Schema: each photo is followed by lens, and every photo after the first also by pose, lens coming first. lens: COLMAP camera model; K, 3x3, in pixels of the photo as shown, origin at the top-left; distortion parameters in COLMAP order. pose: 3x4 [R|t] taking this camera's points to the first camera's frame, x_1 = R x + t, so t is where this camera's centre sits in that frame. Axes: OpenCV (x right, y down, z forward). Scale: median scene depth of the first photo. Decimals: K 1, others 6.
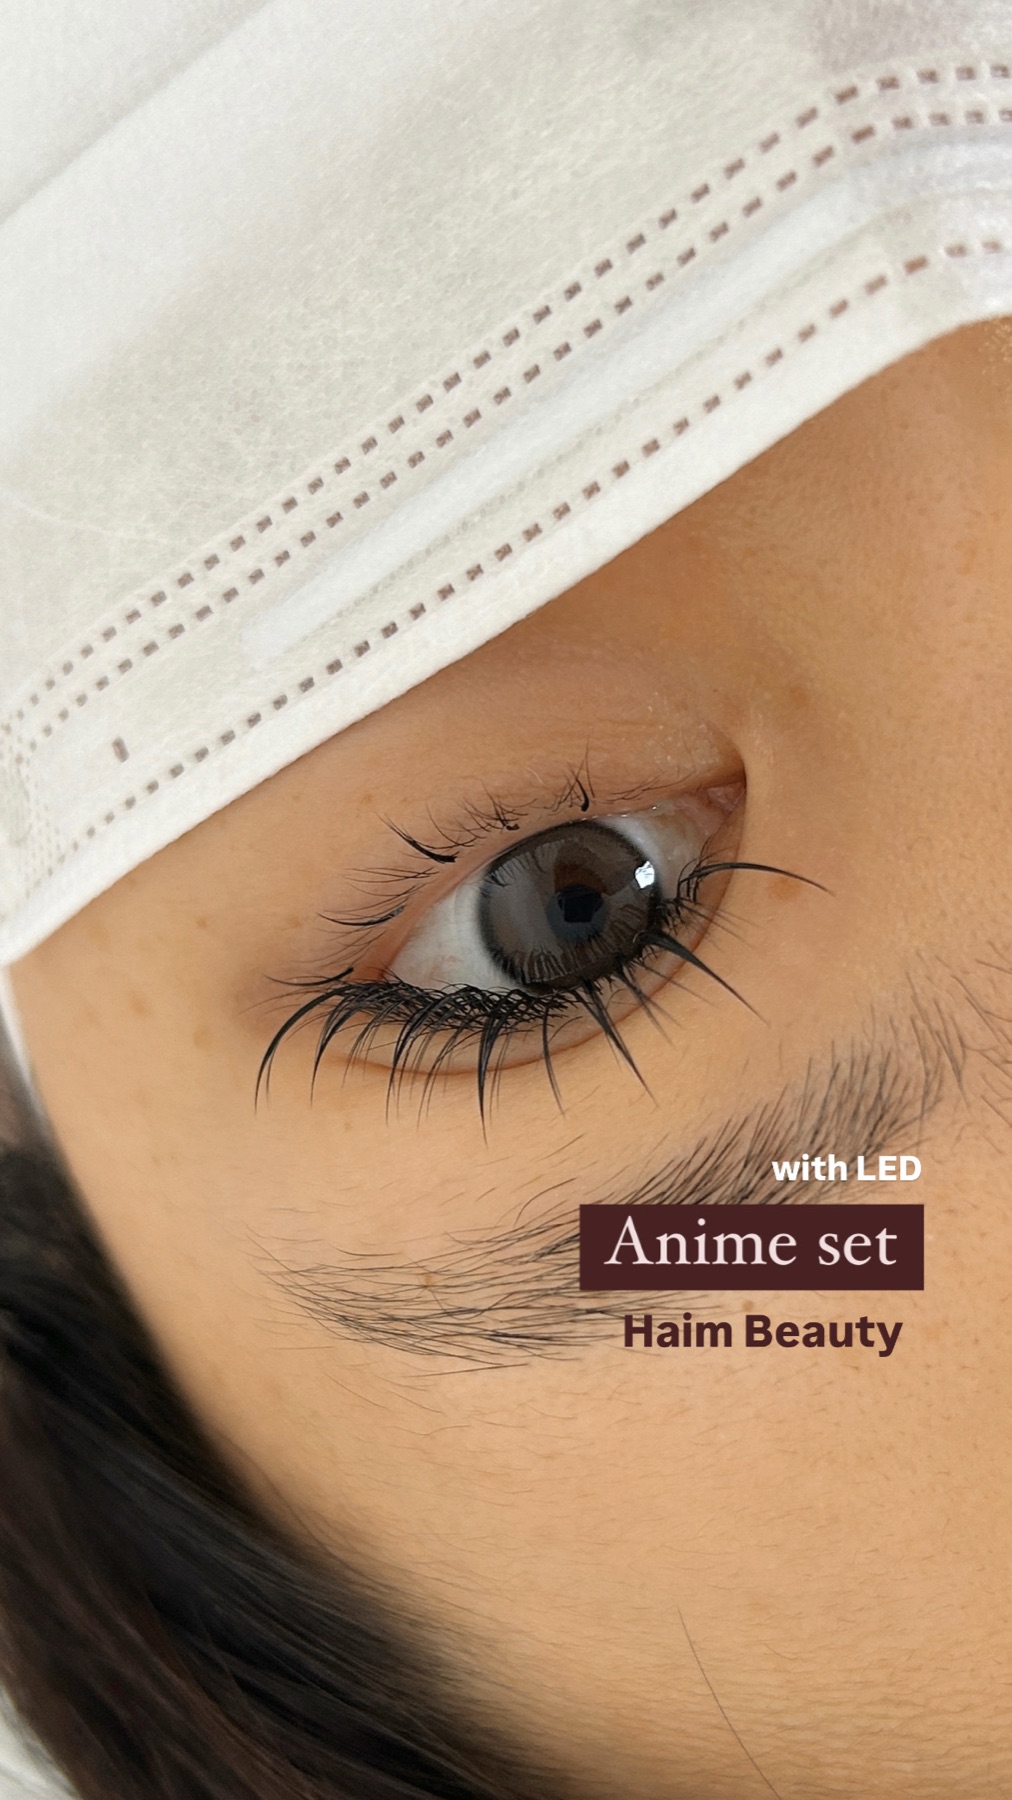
lens RADIAL K [[2011.0, 0, 507.4], [0, 2011.0, 901.4], [0, 0, 1]] dist [0.011454, 0.000000]
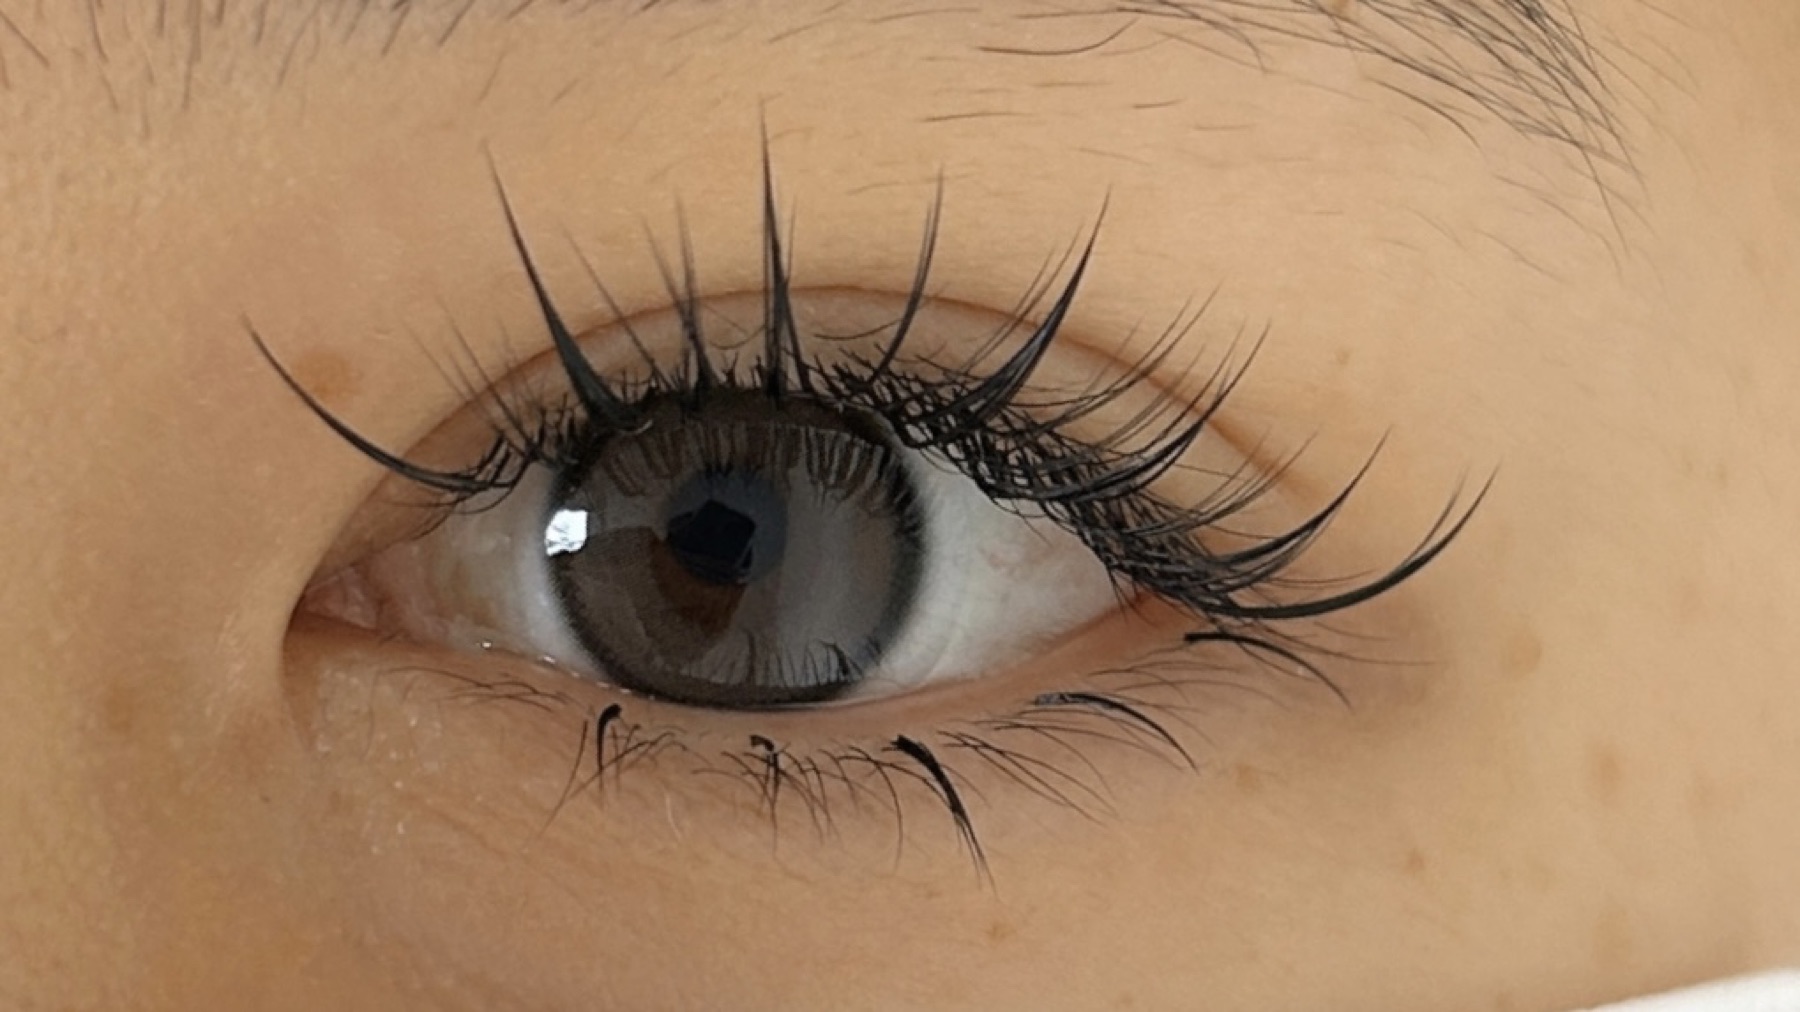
lens RADIAL K [[2011.0, 0, 901.9], [0, 2011.0, 507.0], [0, 0, 1]] dist [0.011454, 0.000000]
pose [[-0.886855, -0.461879, 0.012520, -0.007168], [0.462048, -0.886542, 0.023548, 0.018466], [0.000223, 0.026669, 0.999644, 0.510569]]
